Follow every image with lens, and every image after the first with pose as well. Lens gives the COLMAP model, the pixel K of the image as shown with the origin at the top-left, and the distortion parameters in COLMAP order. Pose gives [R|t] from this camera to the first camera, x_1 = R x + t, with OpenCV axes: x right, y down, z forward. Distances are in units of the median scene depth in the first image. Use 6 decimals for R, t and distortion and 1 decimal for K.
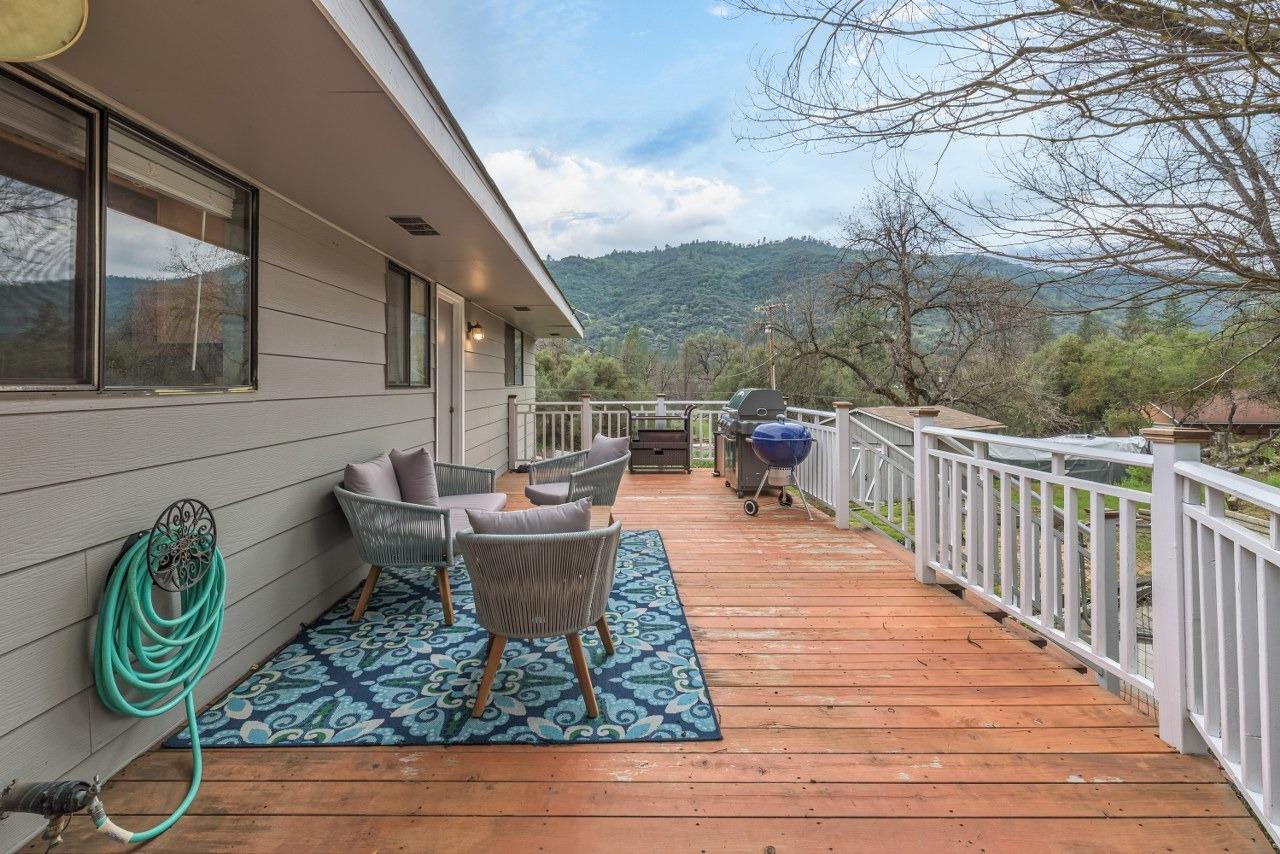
lens RADIAL K [[557.3, 0, 635.1], [0, 557.3, 378.8], [0, 0, 1]] dist [0.000175, 0.000029]
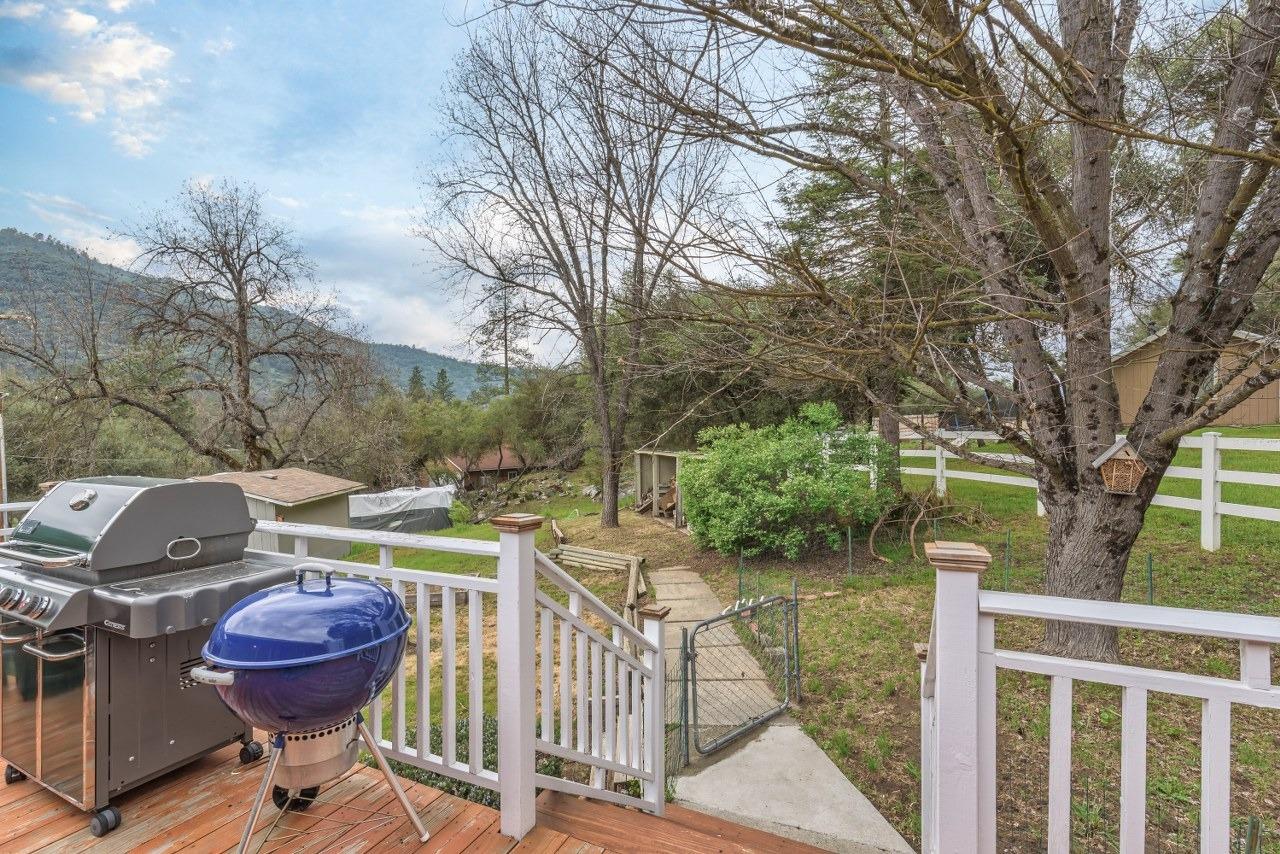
lens RADIAL K [[558.9, 0, 639.3], [0, 558.9, 441.3], [0, 0, 1]] dist [0.000168, -0.000052]
pose [[0.440813, -0.004896, 0.897586, 0.008413], [-0.004912, 0.999957, 0.007867, -0.002124], [-0.897585, -0.007877, 0.440770, 0.125117]]
